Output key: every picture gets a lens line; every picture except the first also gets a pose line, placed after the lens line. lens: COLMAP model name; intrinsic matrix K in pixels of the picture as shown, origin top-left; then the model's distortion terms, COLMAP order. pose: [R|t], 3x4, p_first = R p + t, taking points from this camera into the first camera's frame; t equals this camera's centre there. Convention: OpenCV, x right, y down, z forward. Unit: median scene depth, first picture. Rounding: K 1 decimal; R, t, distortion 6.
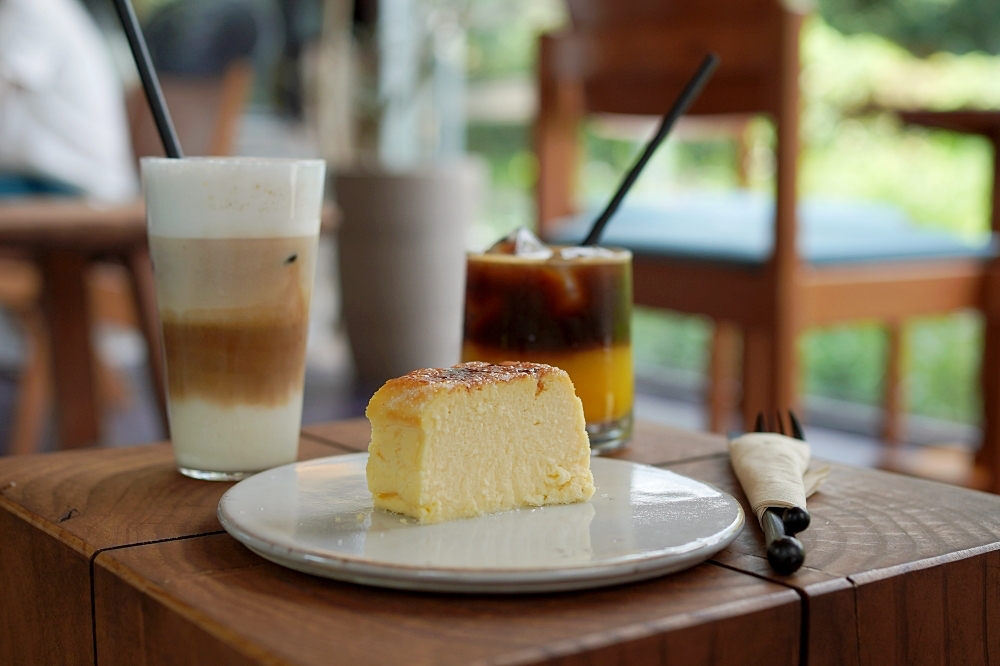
lens RADIAL K [[1516.1, 0, 500.0], [0, 1516.1, 333.0], [0, 0, 1]] dist [-0.007689, -0.017783]
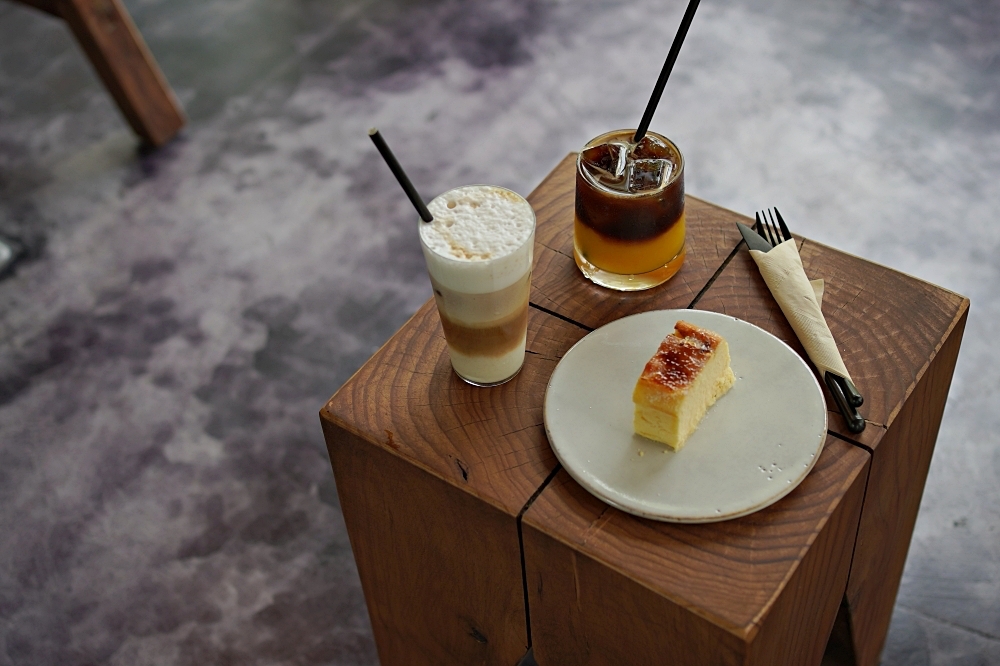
lens RADIAL K [[1516.1, 0, 500.0], [0, 1516.1, 333.0], [0, 0, 1]] dist [-0.007689, -0.017783]
pose [[0.943603, -0.271512, 0.189459, -0.552045], [0.093906, 0.768233, 0.633246, -1.155276], [-0.317482, -0.579741, 0.750403, -0.259784]]
